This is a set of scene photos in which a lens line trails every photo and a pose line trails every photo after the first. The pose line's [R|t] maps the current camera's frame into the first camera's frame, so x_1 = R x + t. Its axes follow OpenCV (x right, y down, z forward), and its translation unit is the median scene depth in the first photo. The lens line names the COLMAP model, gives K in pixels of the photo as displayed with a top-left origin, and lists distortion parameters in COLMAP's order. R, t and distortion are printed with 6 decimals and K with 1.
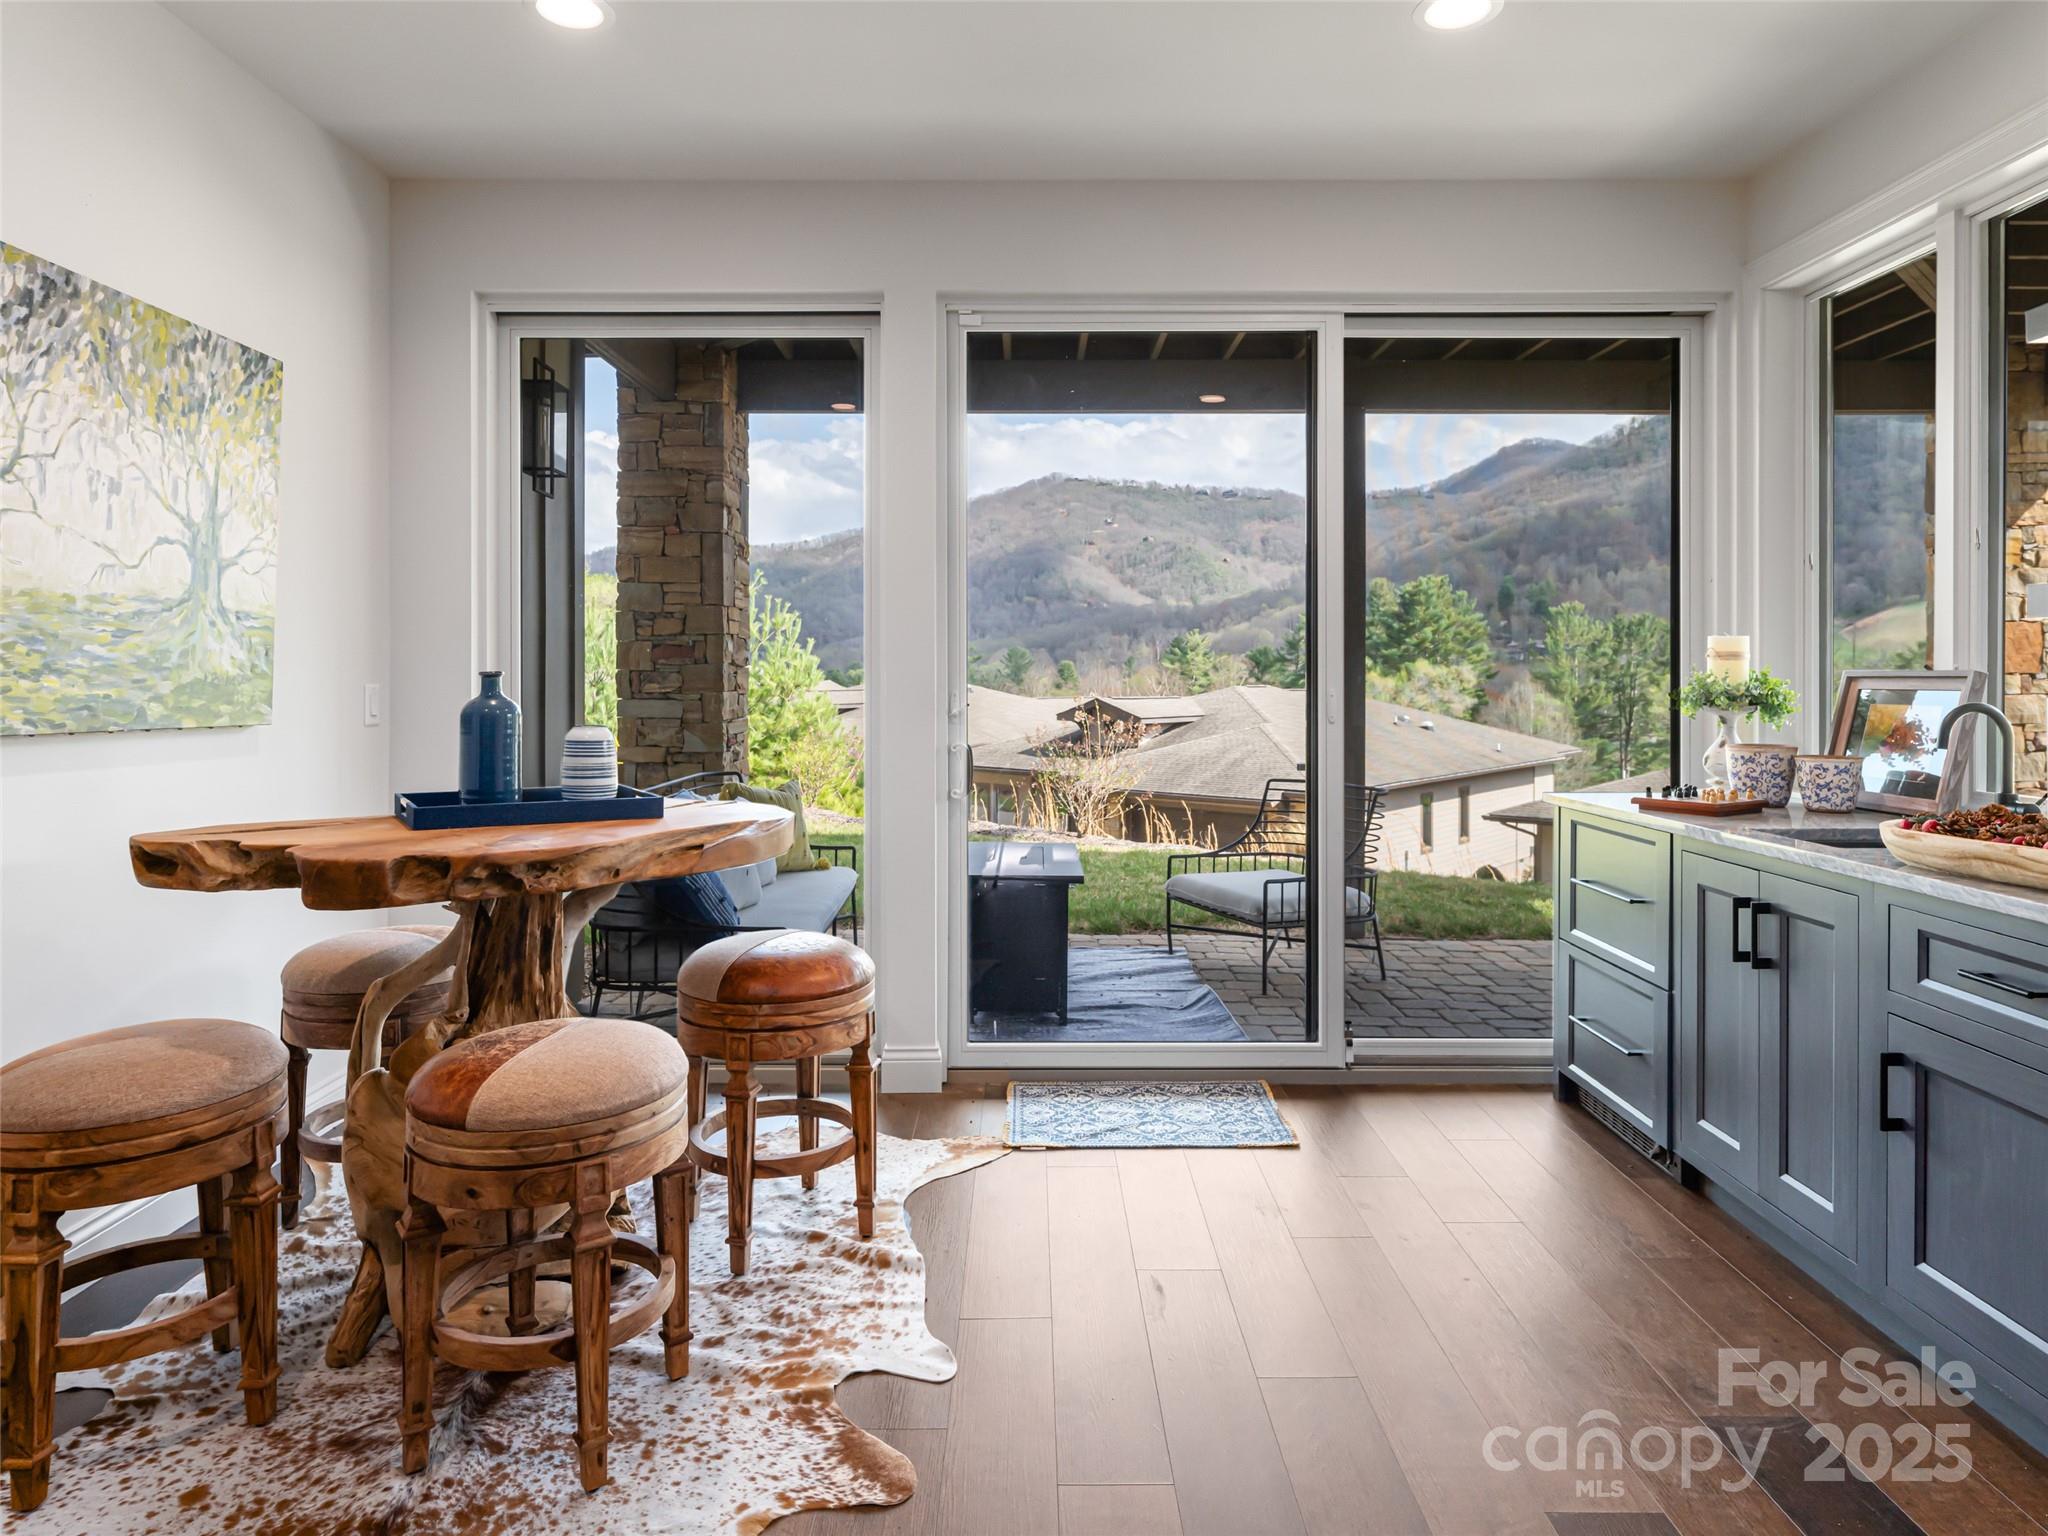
lens RADIAL K [[1223.8, 0, 1037.6], [0, 1223.8, 672.9], [0, 0, 1]] dist [-0.000588, 0.002427]
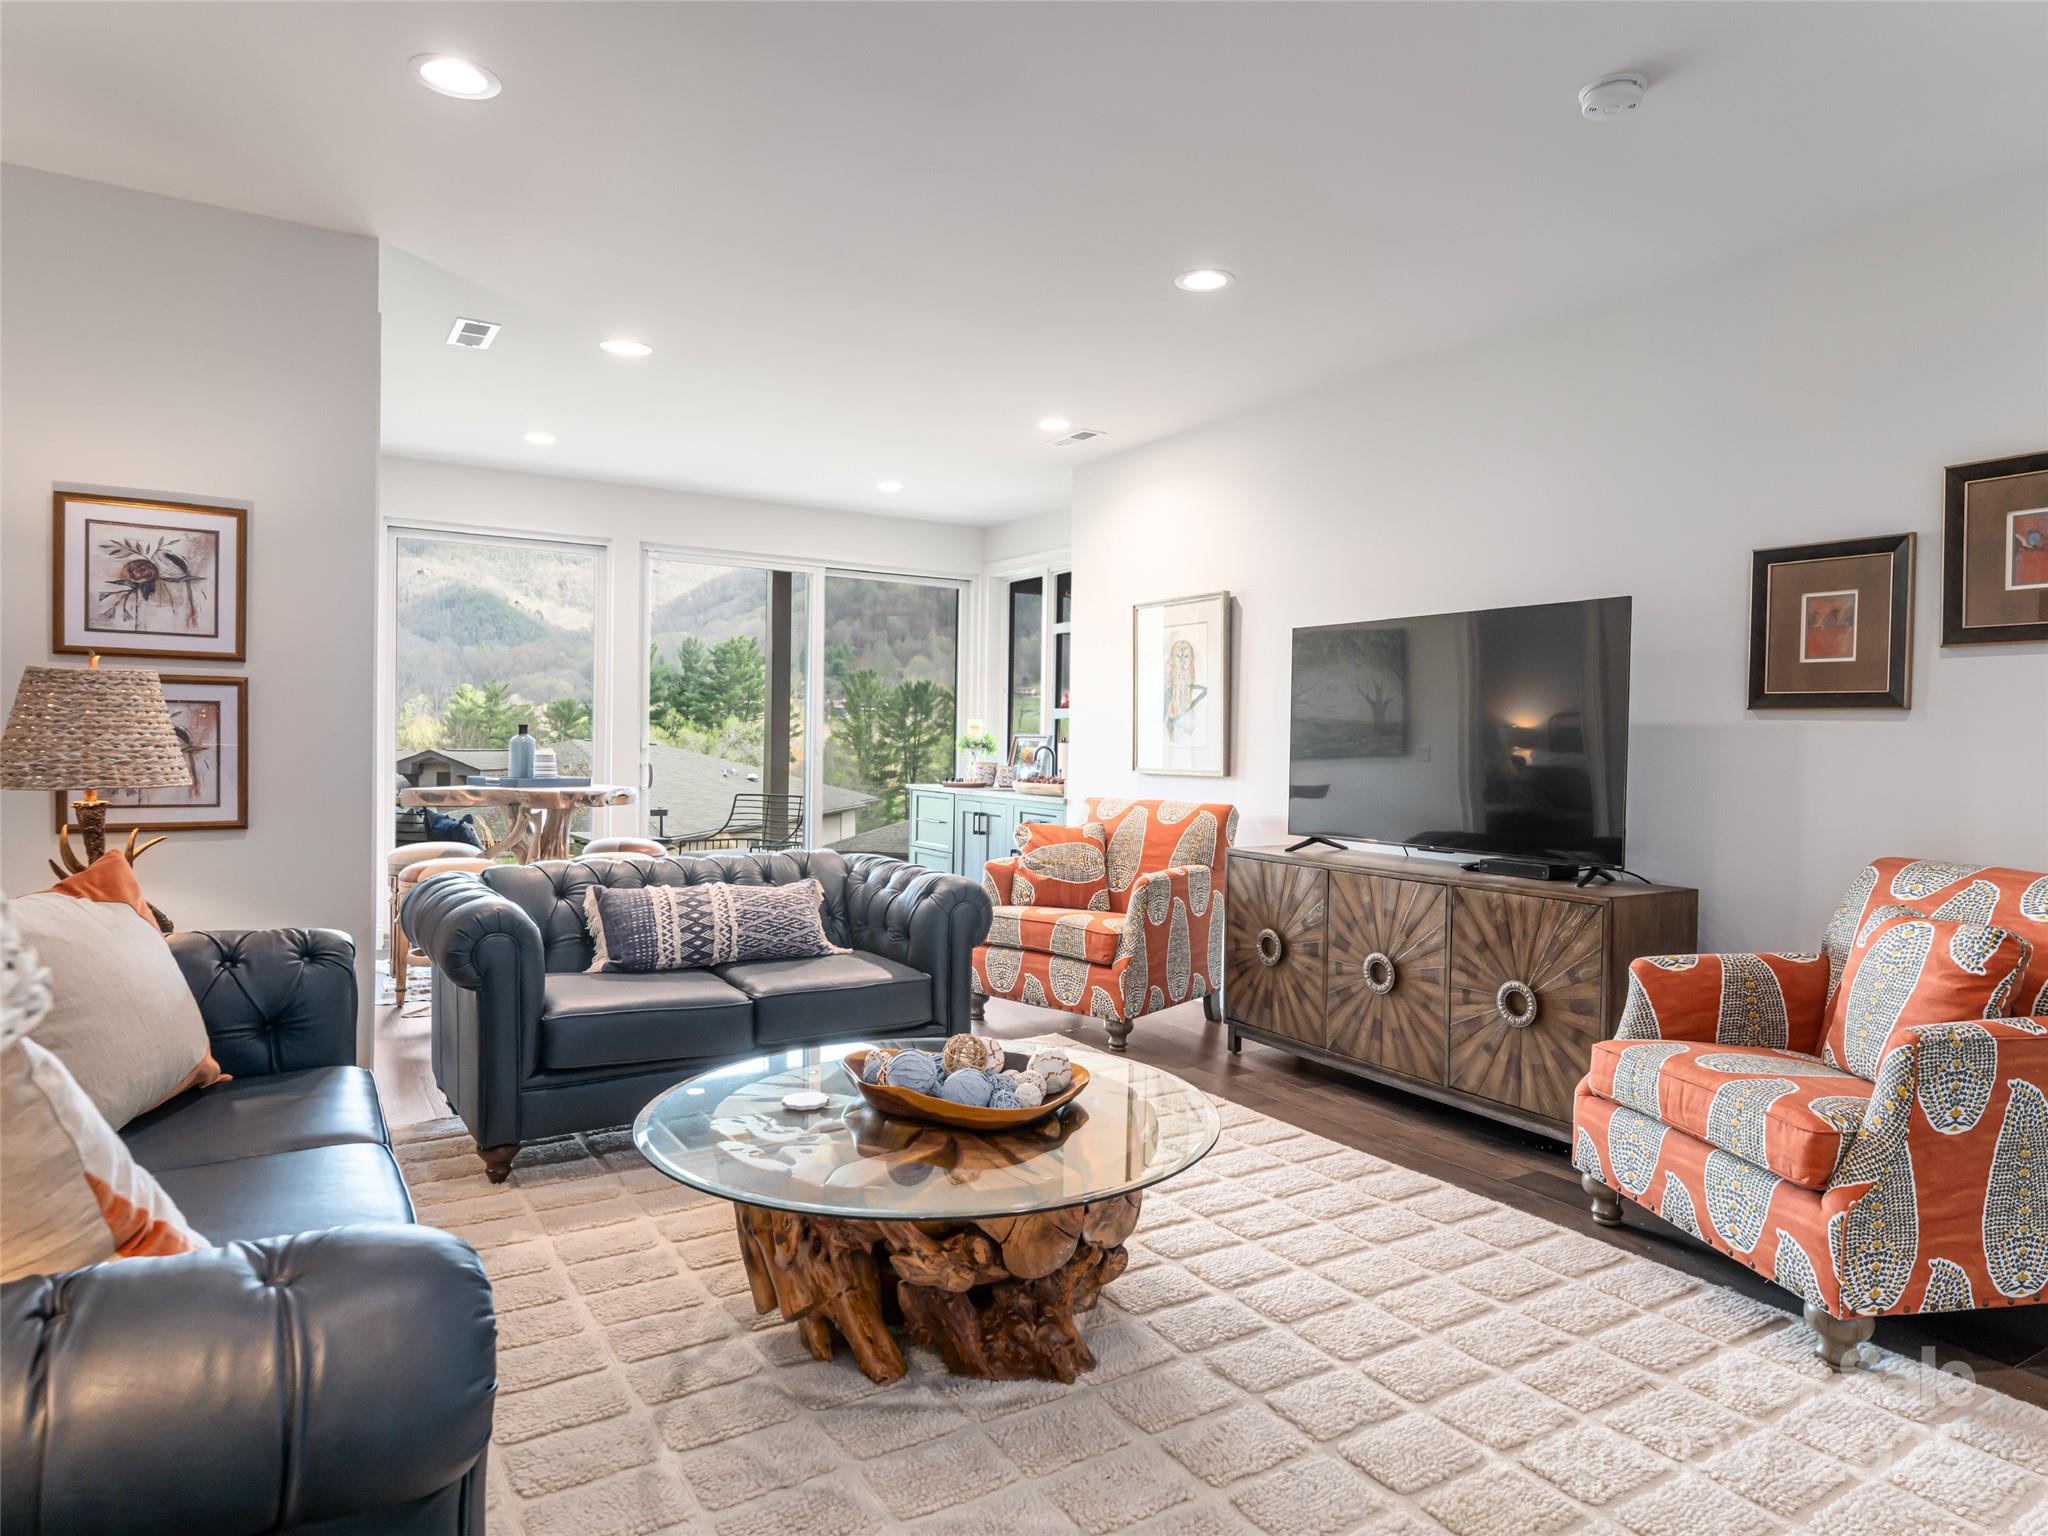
lens RADIAL K [[1223.8, 0, 1048.8], [0, 1223.8, 751.7], [0, 0, 1]] dist [-0.000588, 0.002427]
pose [[0.846340, 0.009175, 0.532564, -0.651153], [-0.019406, 0.999719, 0.013616, -0.000629], [-0.532290, -0.021859, 0.846280, -1.219141]]
